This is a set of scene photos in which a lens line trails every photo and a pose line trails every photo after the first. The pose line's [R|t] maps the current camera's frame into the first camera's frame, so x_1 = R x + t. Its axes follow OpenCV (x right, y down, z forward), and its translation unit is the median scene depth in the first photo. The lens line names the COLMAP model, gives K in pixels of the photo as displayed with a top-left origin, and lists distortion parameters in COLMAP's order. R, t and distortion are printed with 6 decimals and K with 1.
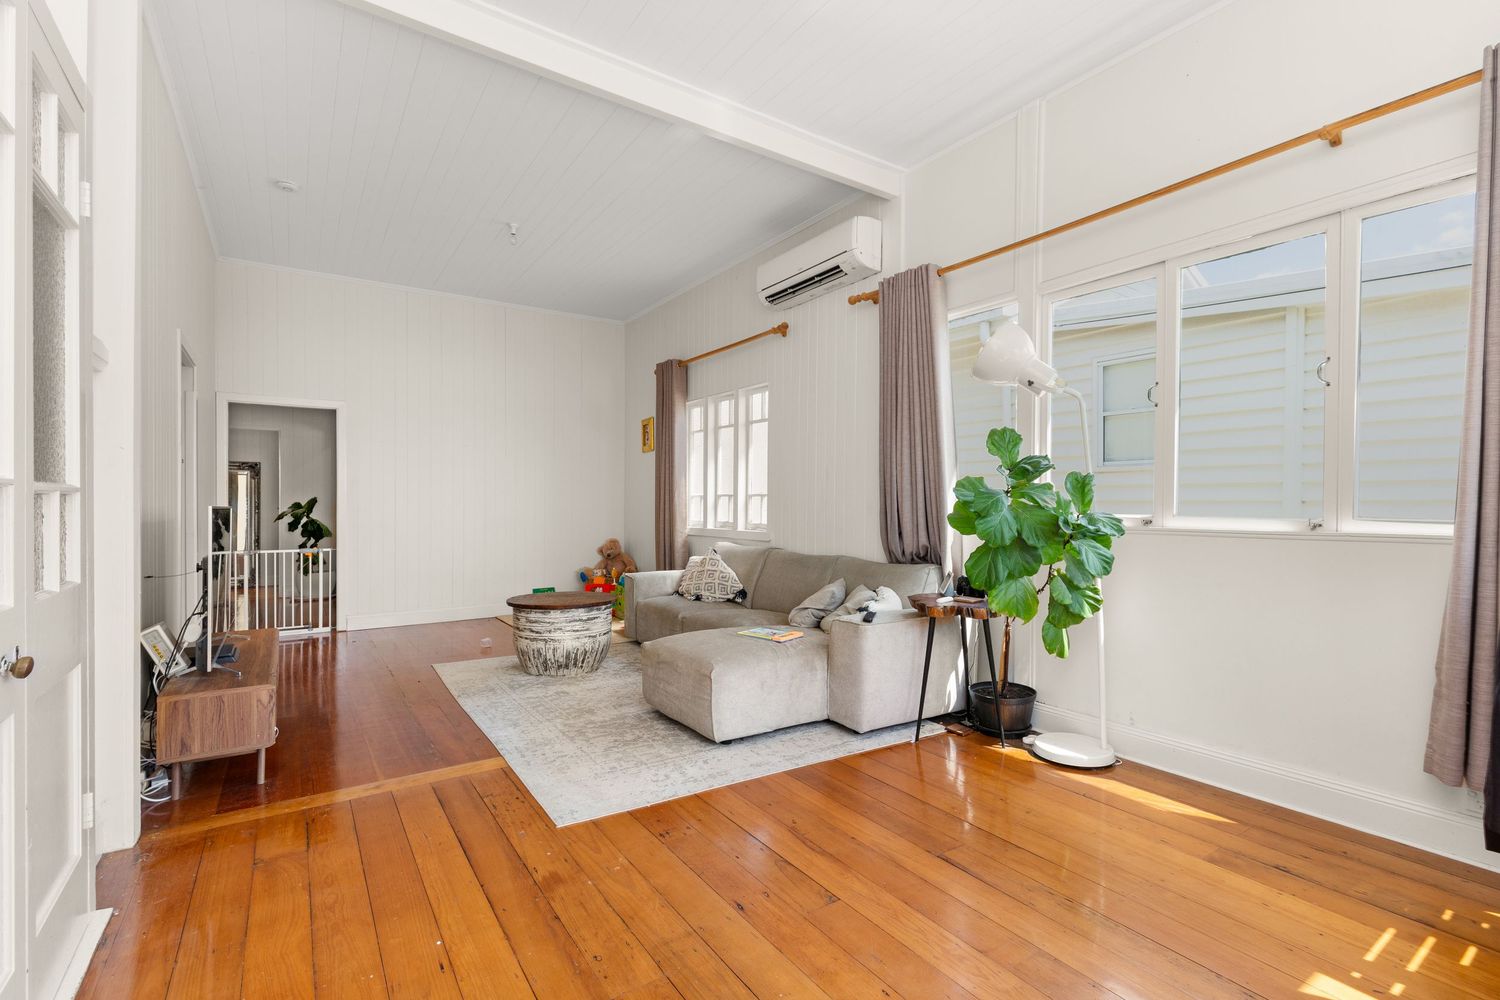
lens RADIAL K [[684.3, 0, 757.4], [0, 684.3, 502.5], [0, 0, 1]] dist [0.001524, 0.000276]
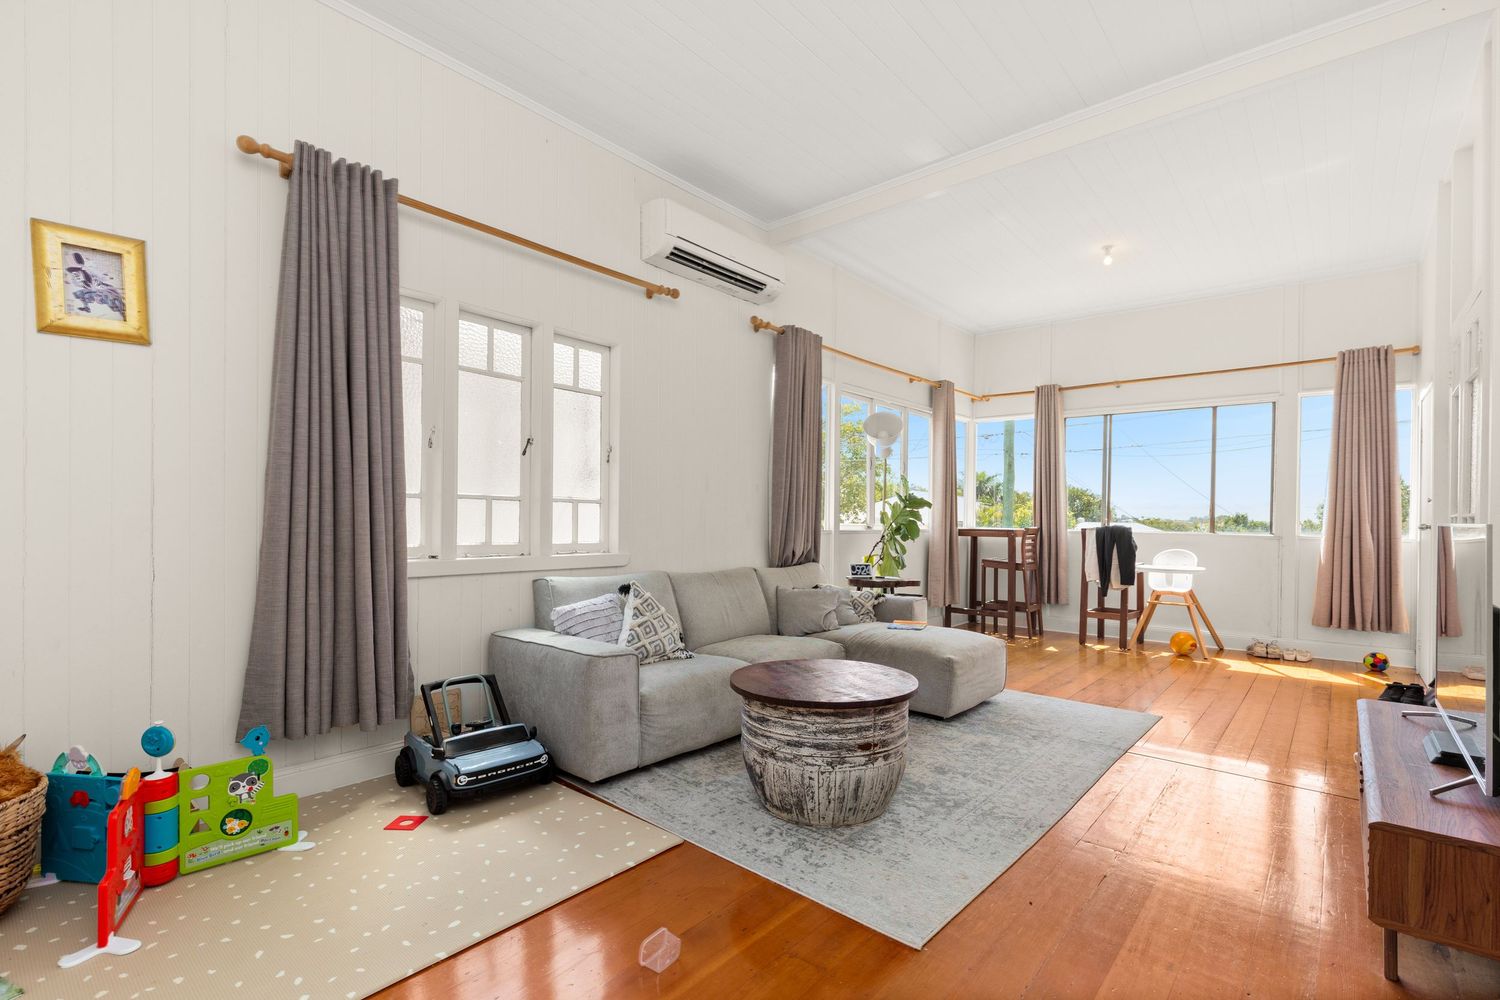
lens RADIAL K [[684.3, 0, 757.4], [0, 684.3, 502.5], [0, 0, 1]] dist [0.001524, 0.000276]
pose [[-0.262595, 0.021648, 0.964663, -0.910590], [-0.015472, 0.999525, -0.026642, 0.011727], [-0.964782, -0.021921, -0.262135, 1.330596]]
